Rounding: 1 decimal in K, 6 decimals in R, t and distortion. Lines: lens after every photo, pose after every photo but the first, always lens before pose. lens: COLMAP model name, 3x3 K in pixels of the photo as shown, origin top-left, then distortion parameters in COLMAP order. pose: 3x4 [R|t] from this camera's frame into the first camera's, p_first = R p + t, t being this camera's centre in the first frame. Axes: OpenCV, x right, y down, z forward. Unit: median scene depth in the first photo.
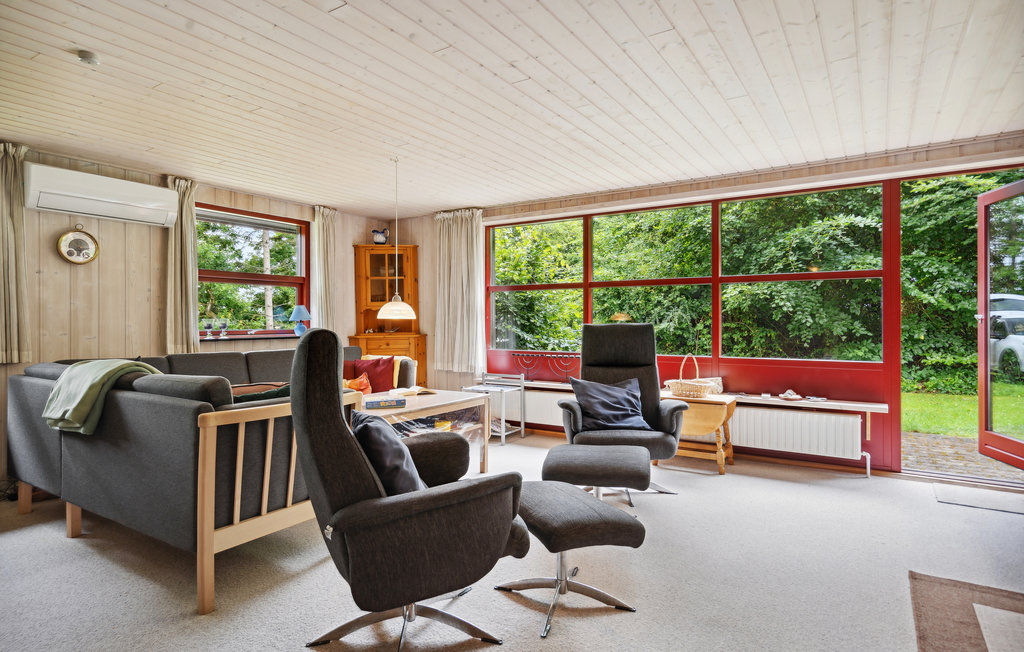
lens RADIAL K [[538.5, 0, 488.6], [0, 538.5, 323.4], [0, 0, 1]] dist [0.004463, -0.008133]
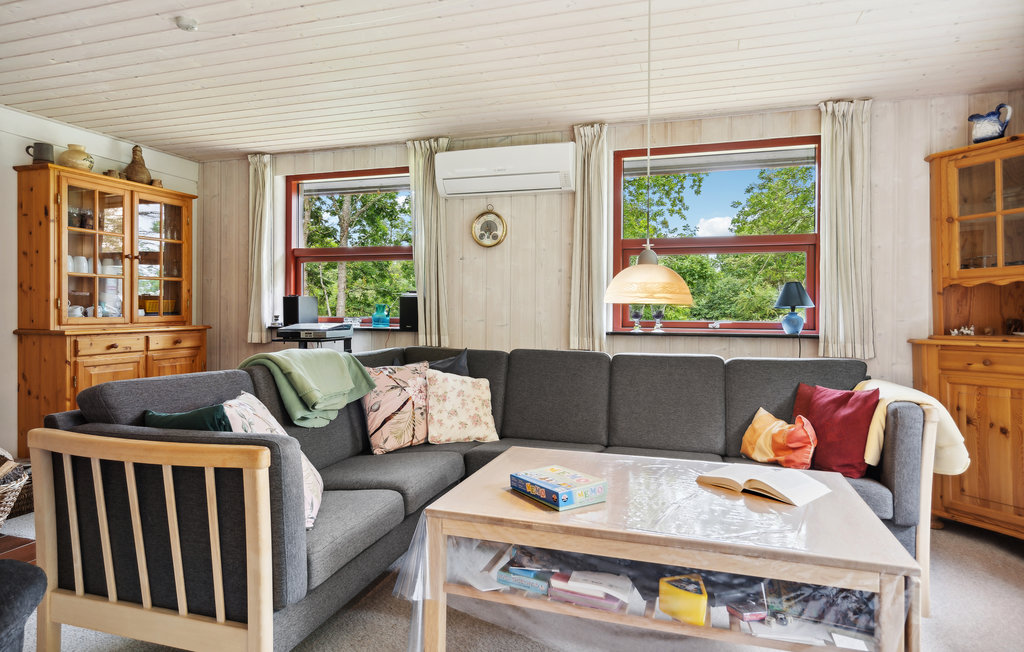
lens RADIAL K [[588.4, 0, 512.0], [0, 588.4, 326.0], [0, 0, 1]] dist [-0.001350, -0.000177]
pose [[0.303029, 0.038975, -0.952184, 0.220748], [-0.008433, 0.999234, 0.038217, -0.009835], [0.952944, -0.003551, 0.303126, 0.655842]]
